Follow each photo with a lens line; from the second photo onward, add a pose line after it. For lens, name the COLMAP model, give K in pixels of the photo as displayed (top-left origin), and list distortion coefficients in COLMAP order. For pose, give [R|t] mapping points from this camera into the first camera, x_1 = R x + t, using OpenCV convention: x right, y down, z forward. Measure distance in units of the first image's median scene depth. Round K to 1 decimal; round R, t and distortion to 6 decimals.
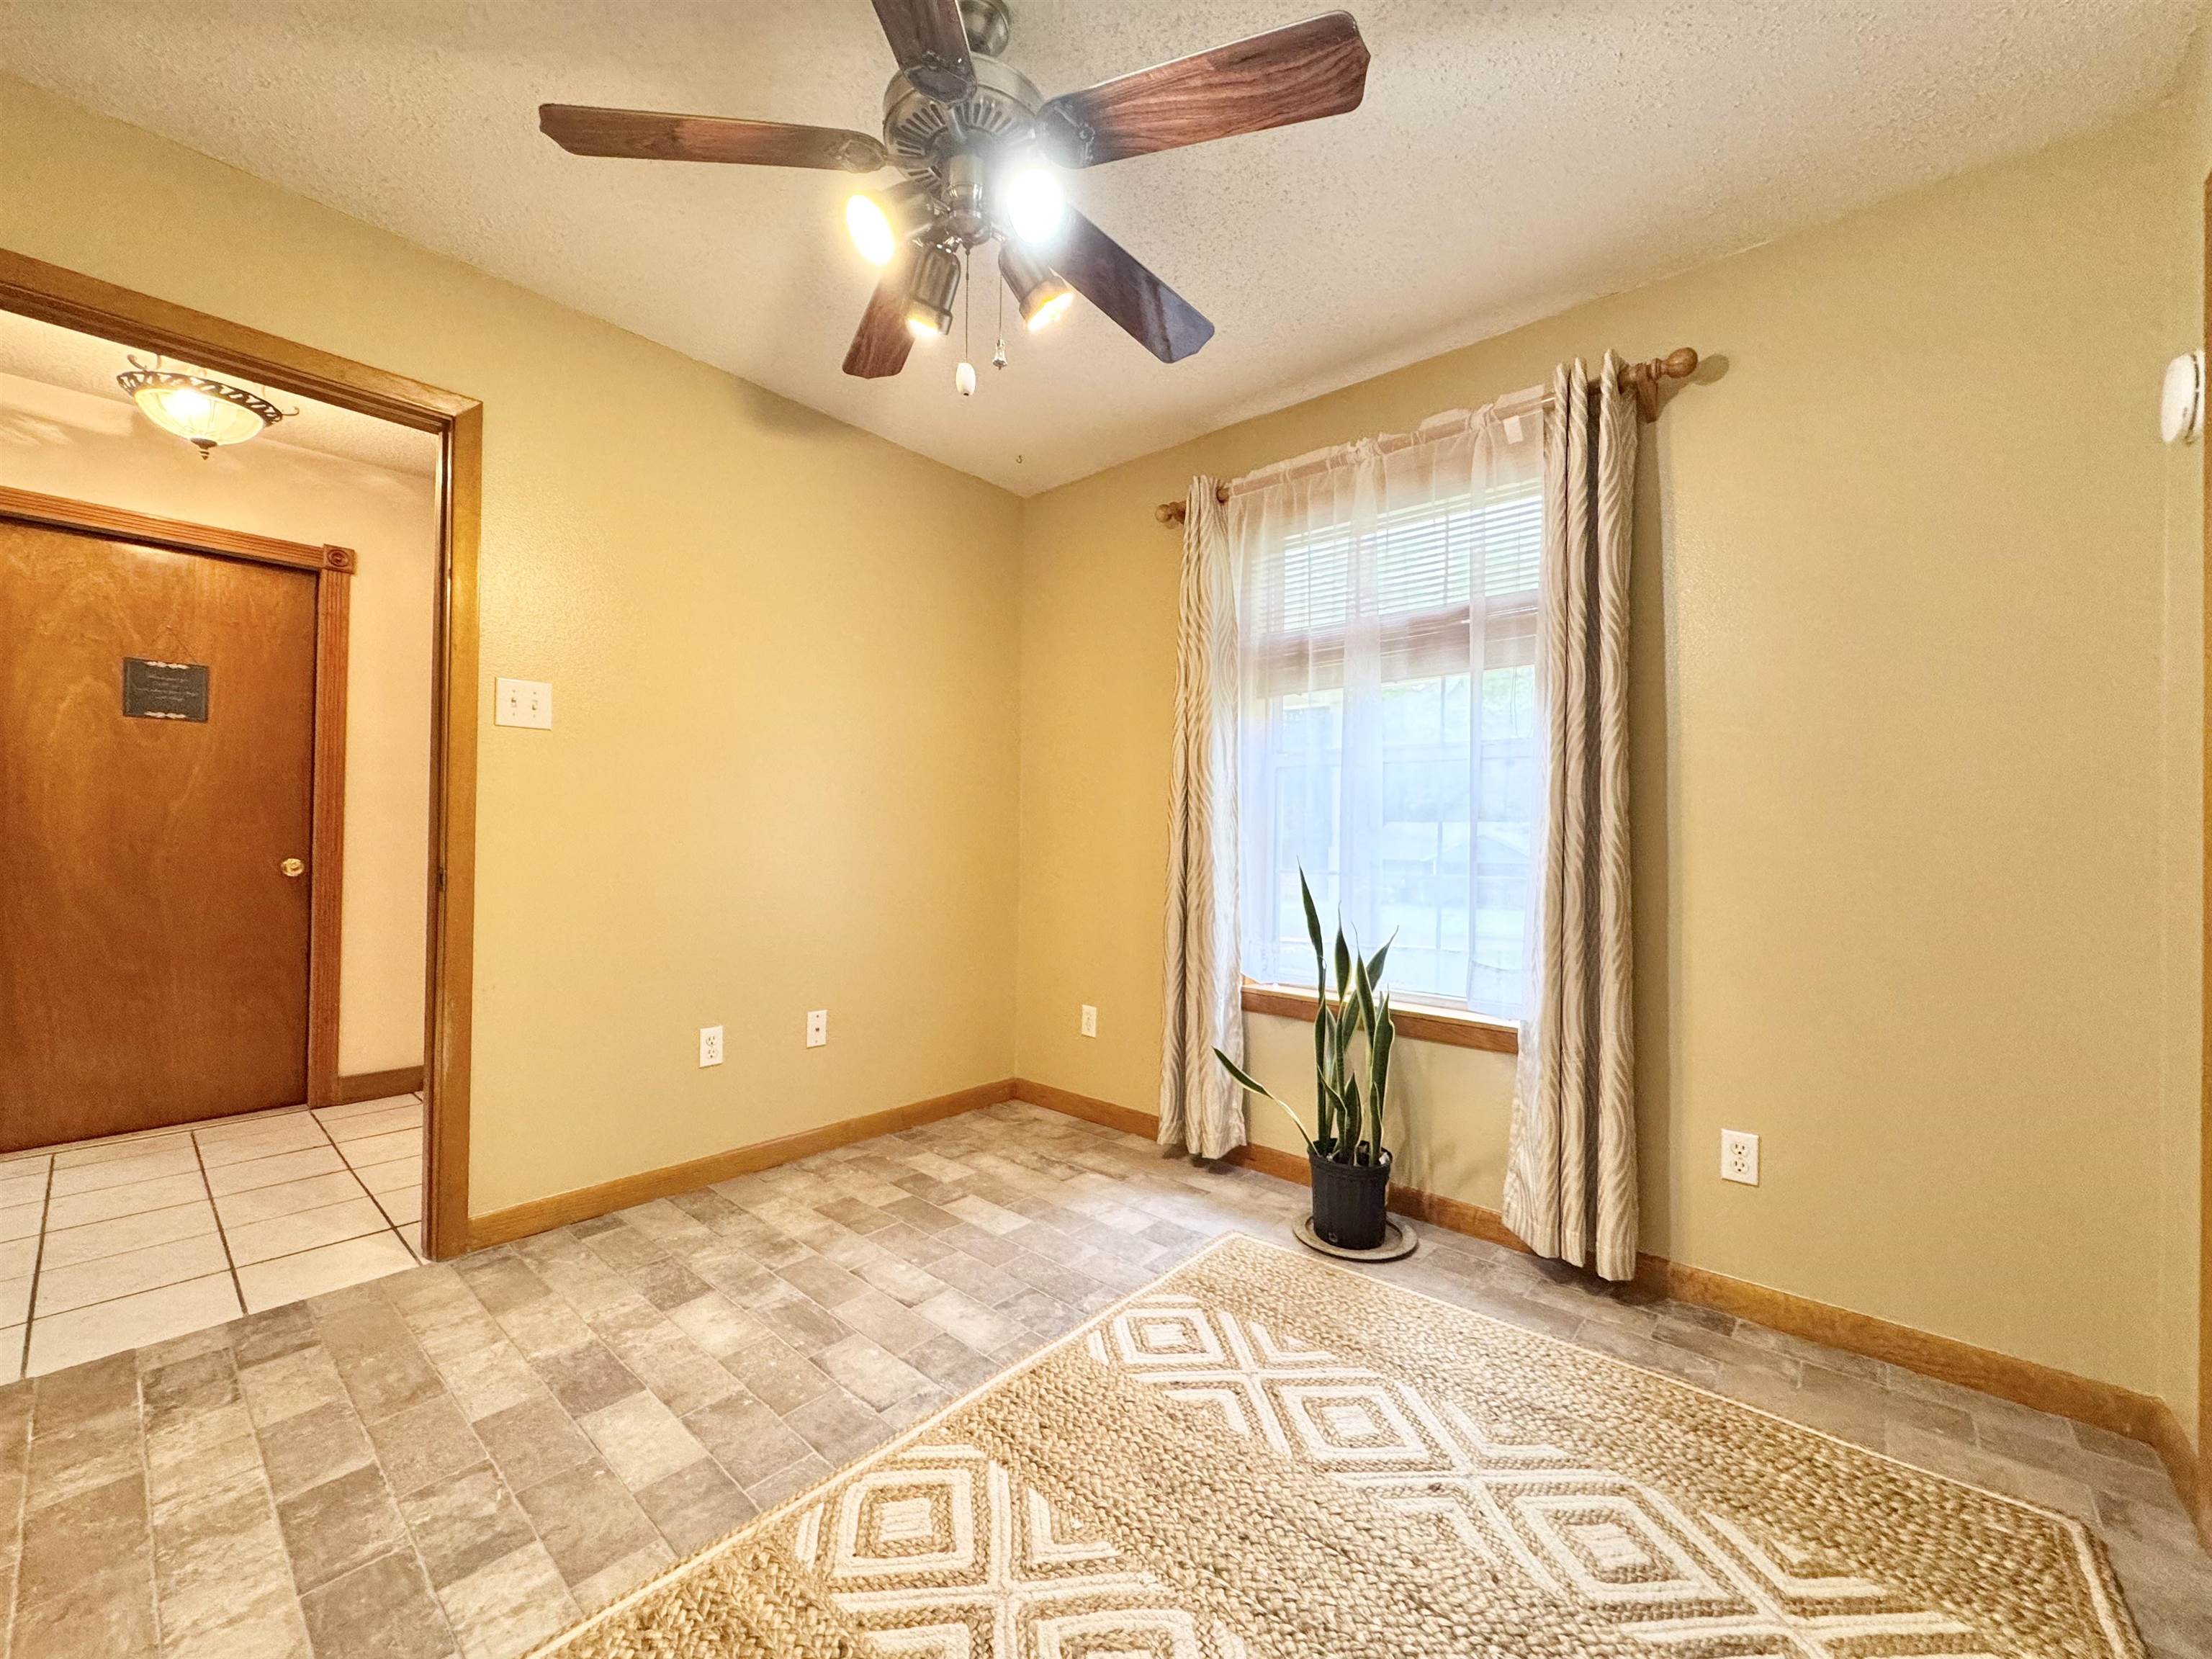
lens RADIAL K [[880.2, 0, 1106.7], [0, 880.2, 835.1], [0, 0, 1]] dist [-0.001992, 0.000293]
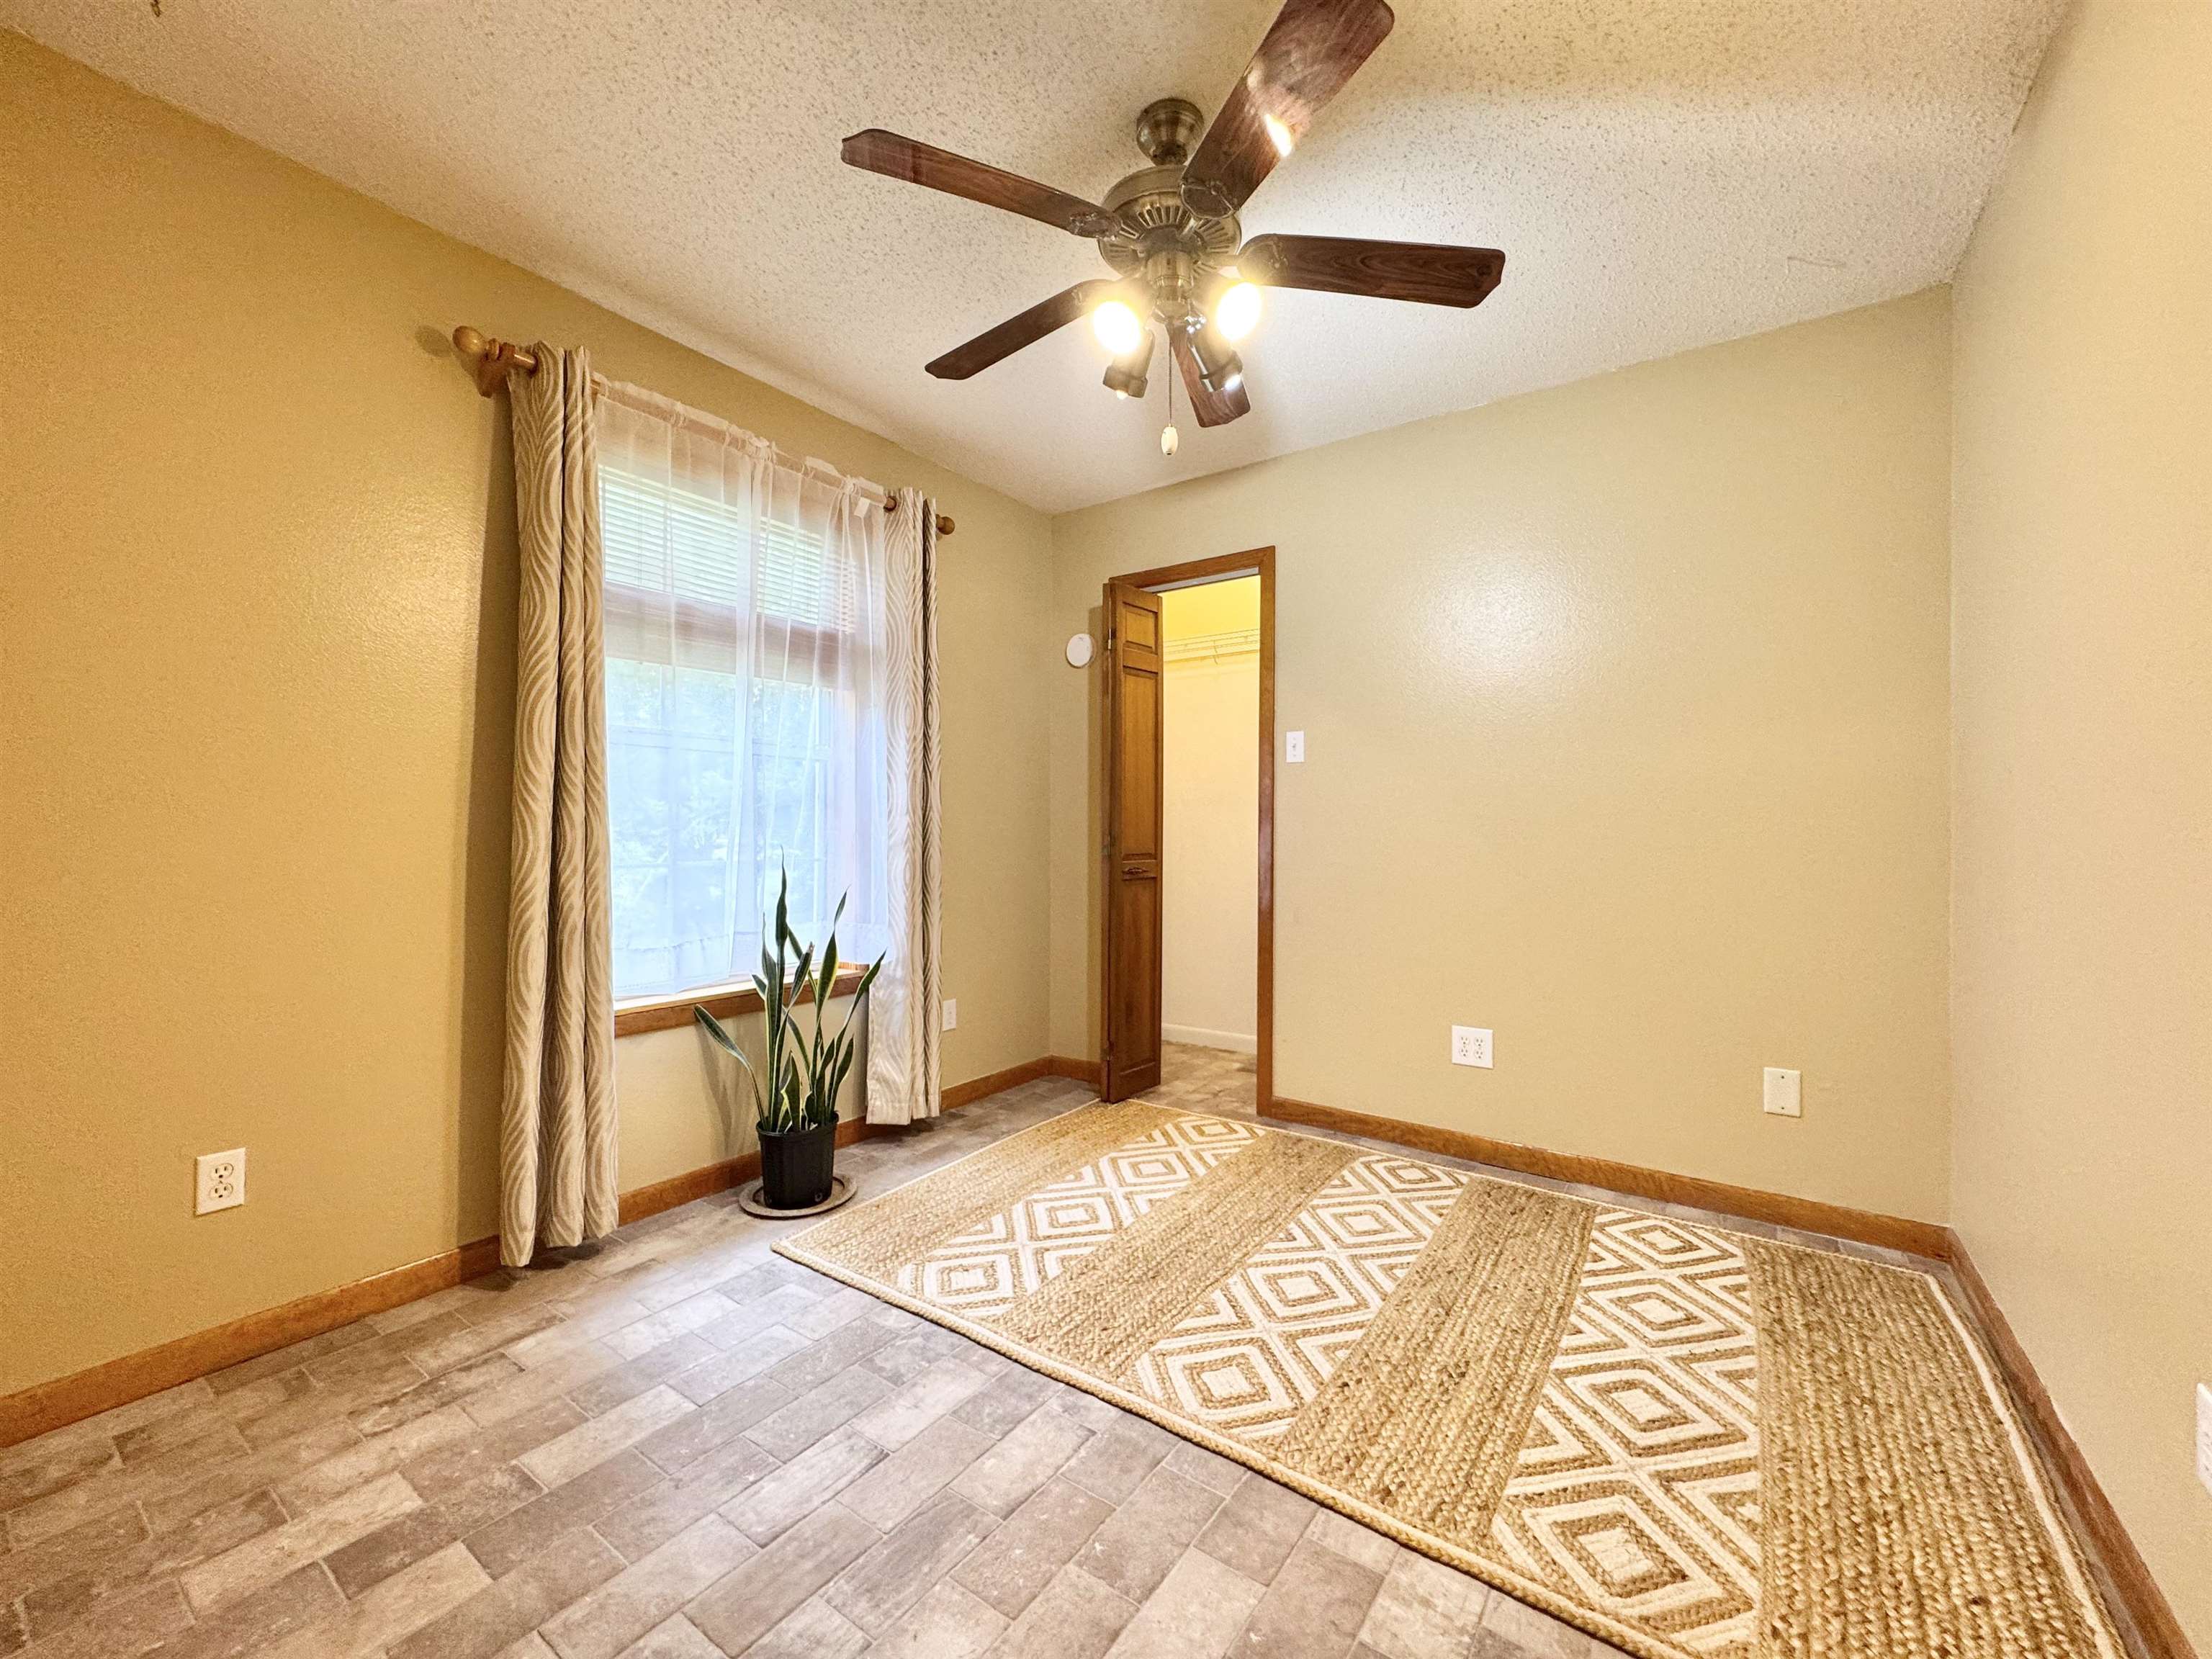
lens RADIAL K [[880.2, 0, 1107.6], [0, 880.2, 820.7], [0, 0, 1]] dist [-0.001992, 0.000293]
pose [[-0.104038, -0.006104, 0.994555, -0.997789], [-0.006761, 0.999962, 0.005430, -0.012665], [-0.994550, -0.006159, -0.104076, 0.901538]]
